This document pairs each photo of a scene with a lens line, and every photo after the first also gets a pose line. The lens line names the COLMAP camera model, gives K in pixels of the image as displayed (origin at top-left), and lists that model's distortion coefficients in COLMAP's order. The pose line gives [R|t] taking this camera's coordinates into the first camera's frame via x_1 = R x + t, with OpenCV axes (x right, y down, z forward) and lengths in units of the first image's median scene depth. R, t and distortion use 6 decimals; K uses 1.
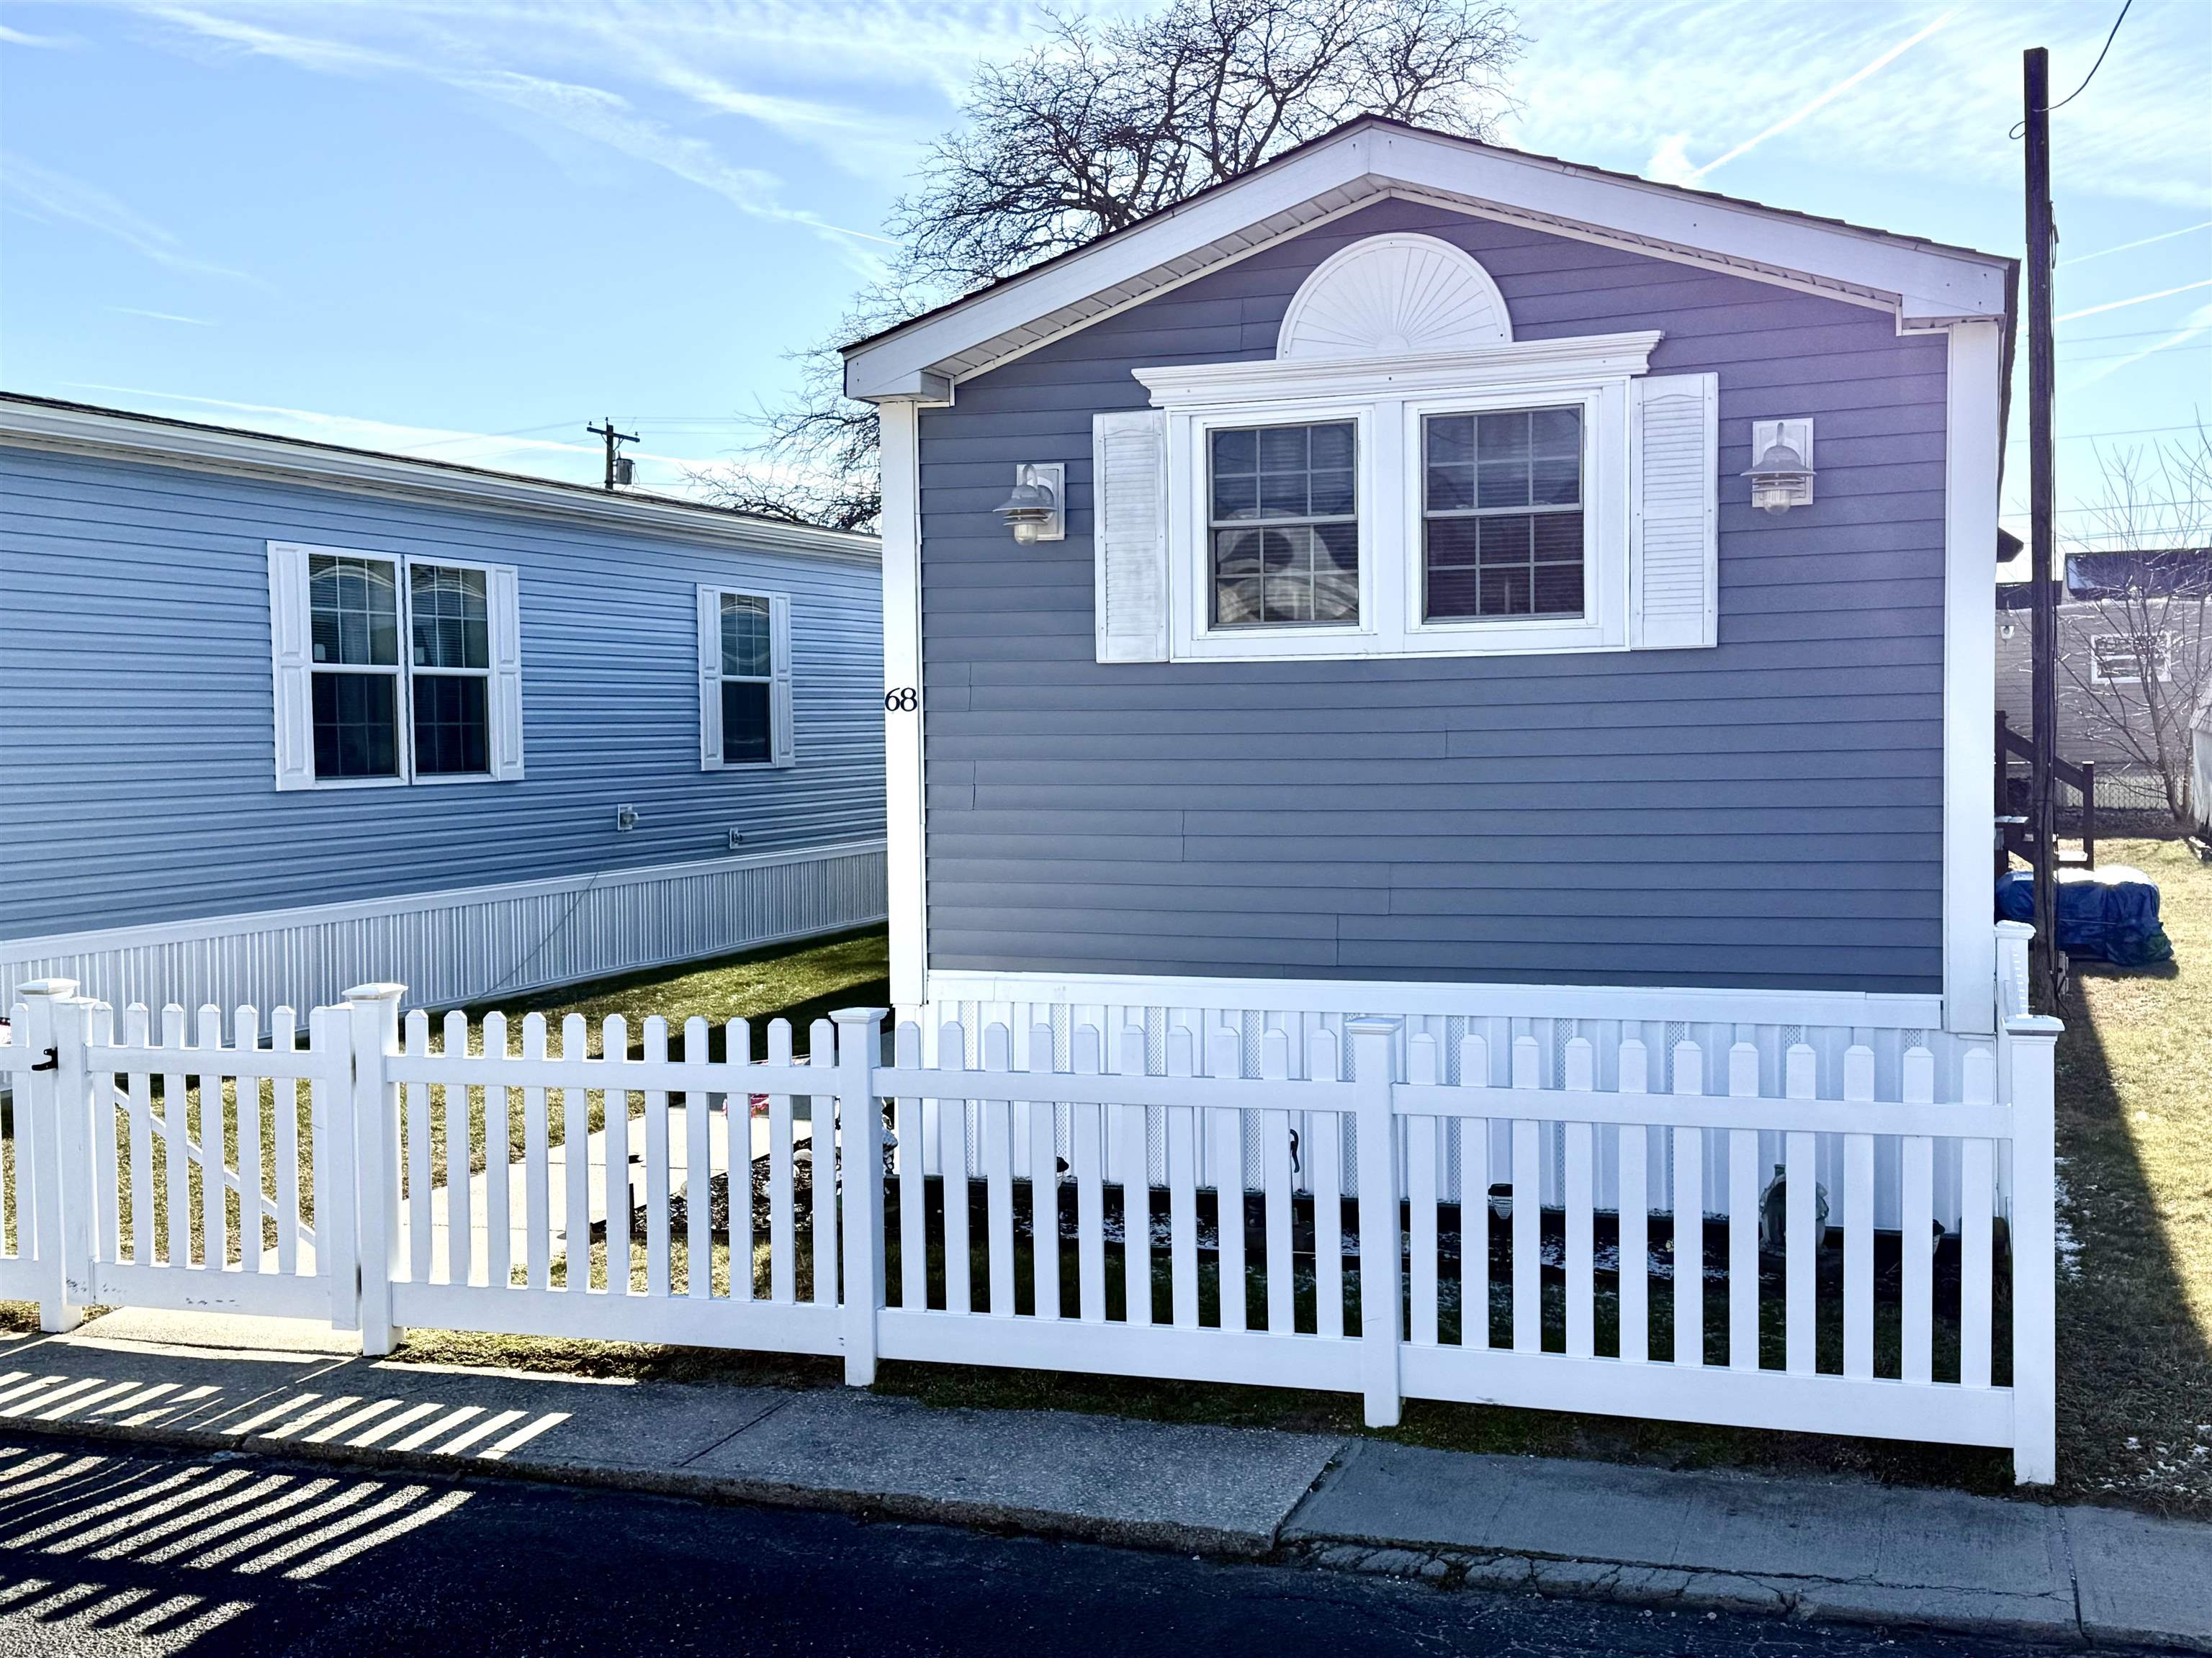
lens RADIAL K [[2404.7, 0, 1127.7], [0, 2404.7, 898.7], [0, 0, 1]] dist [0.115146, 0.000000]
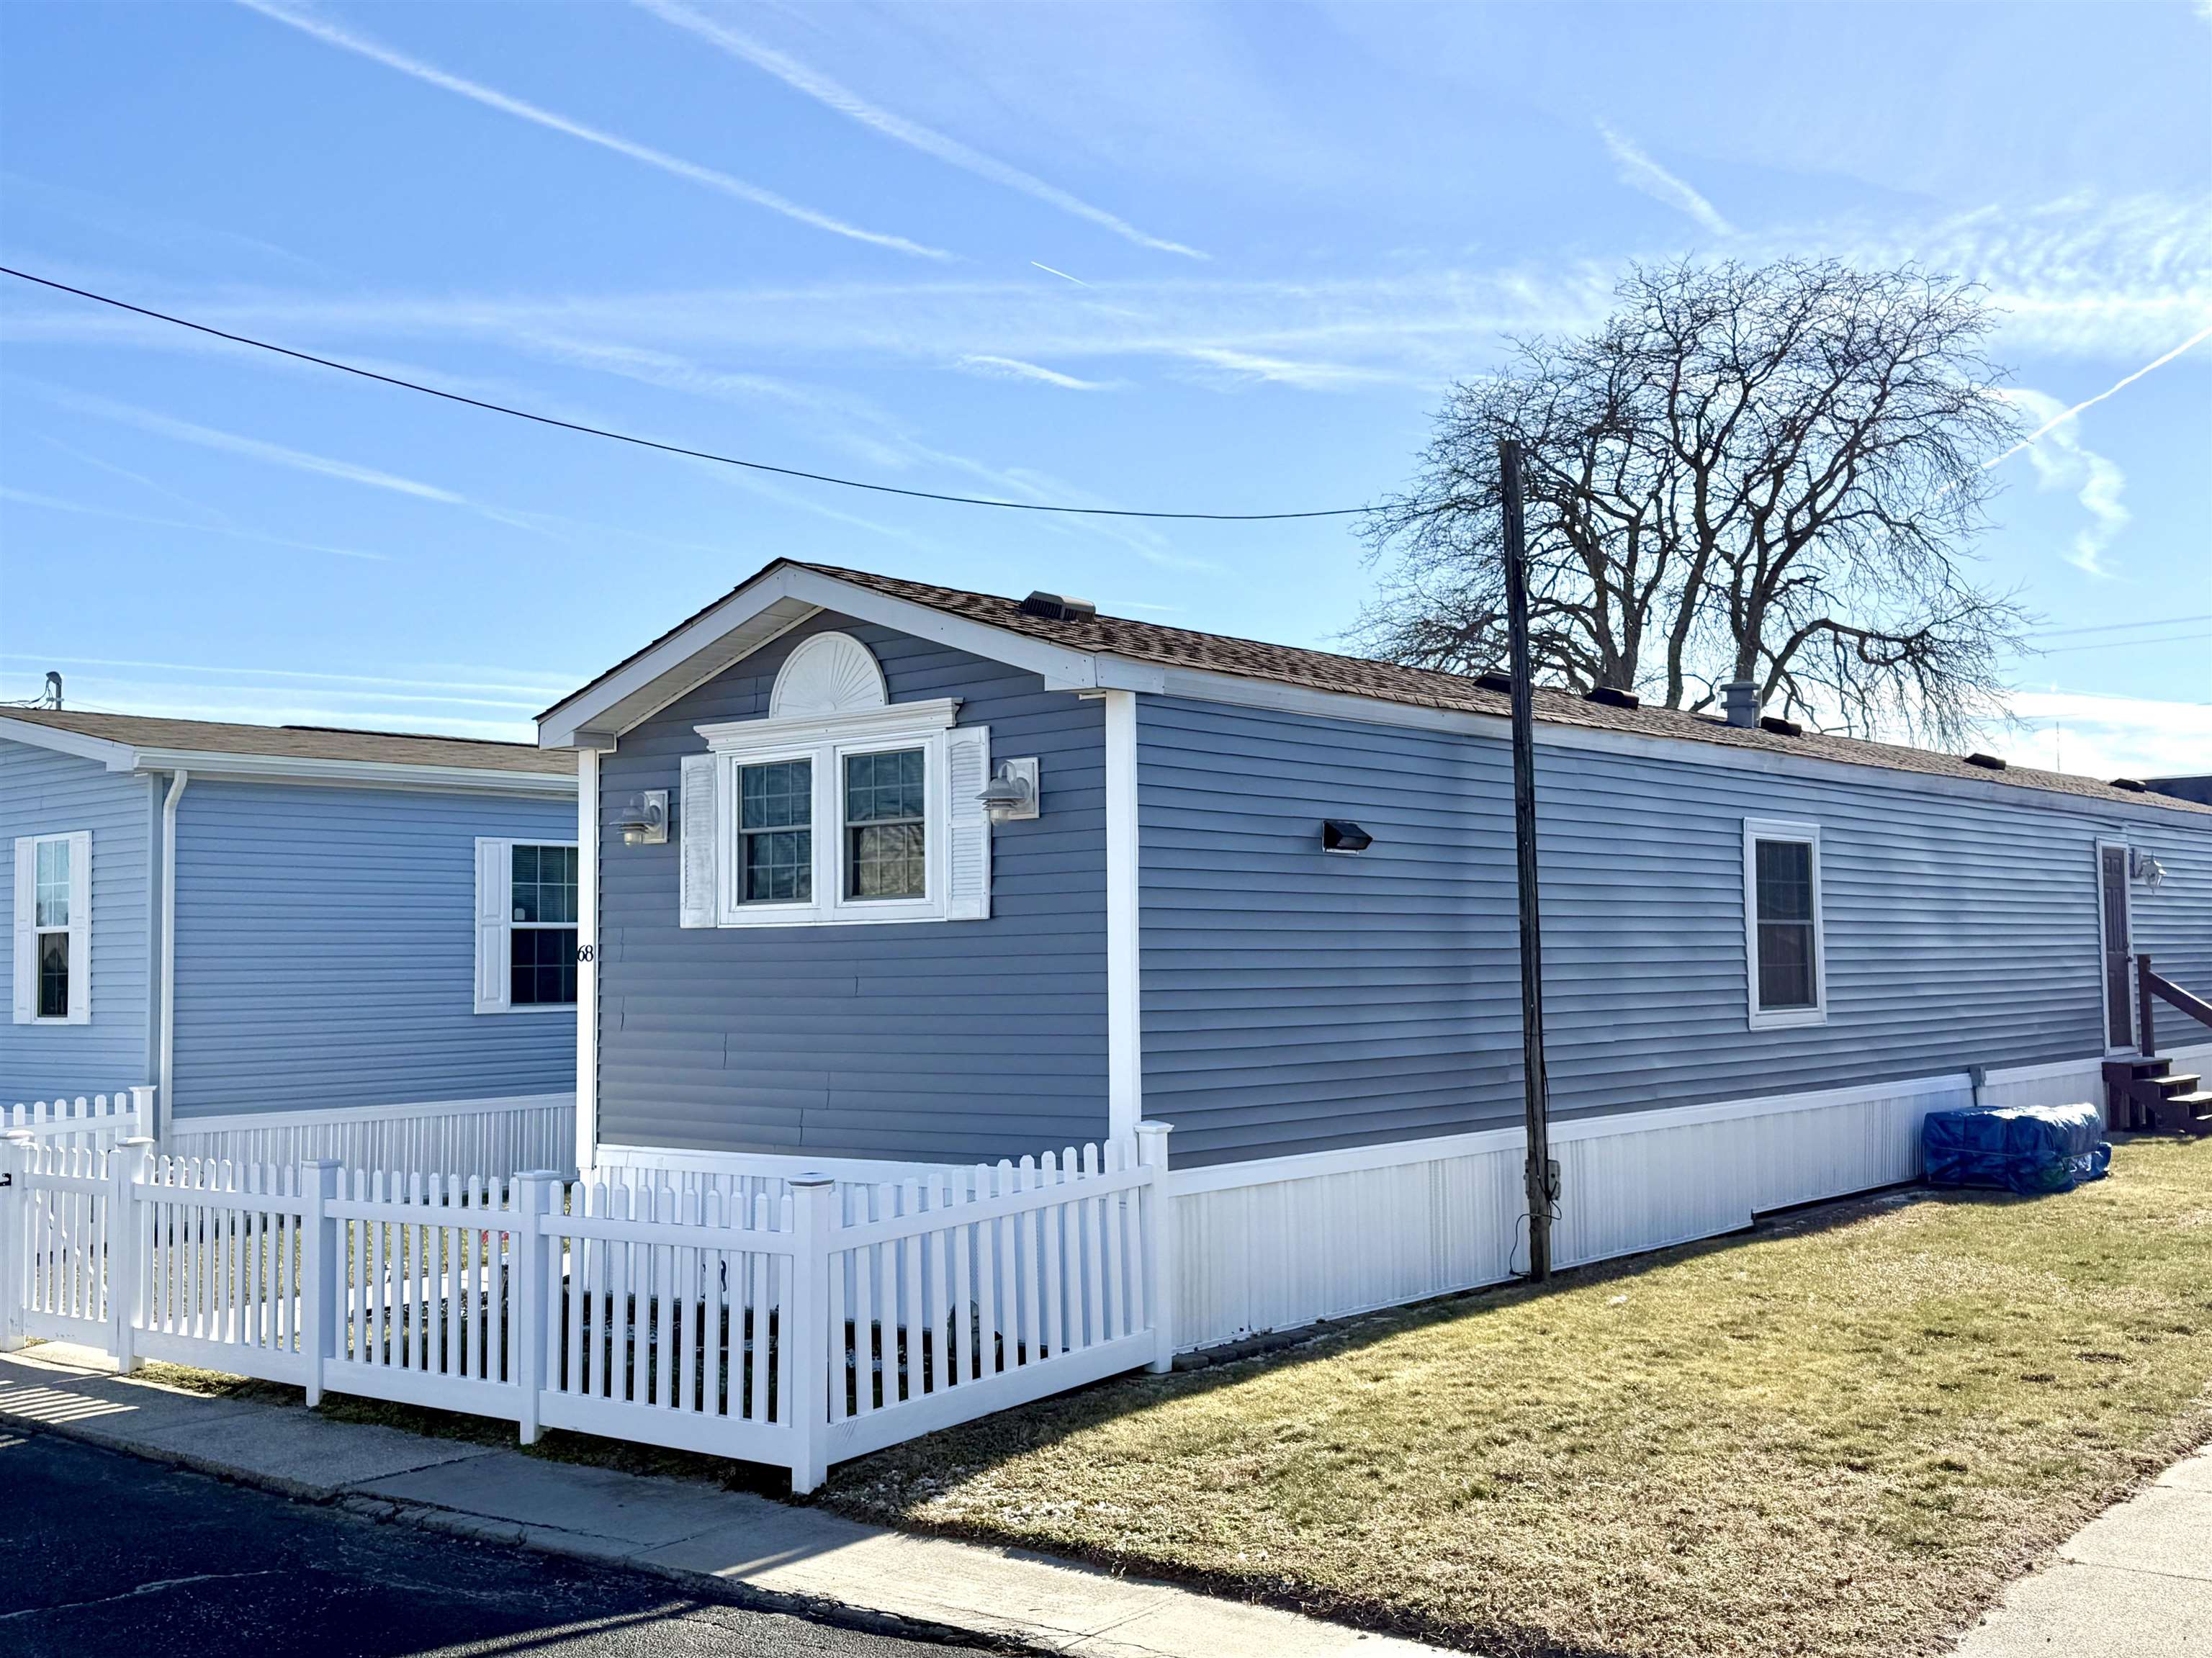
lens RADIAL K [[2326.0, 0, 1105.5], [0, 2326.0, 828.4], [0, 0, 1]] dist [0.030344, 0.000000]
pose [[0.940066, -0.017794, -0.340528, 0.712272], [-0.025124, 0.992309, -0.121212, 0.004053], [0.340065, 0.122503, 0.932389, -0.208868]]
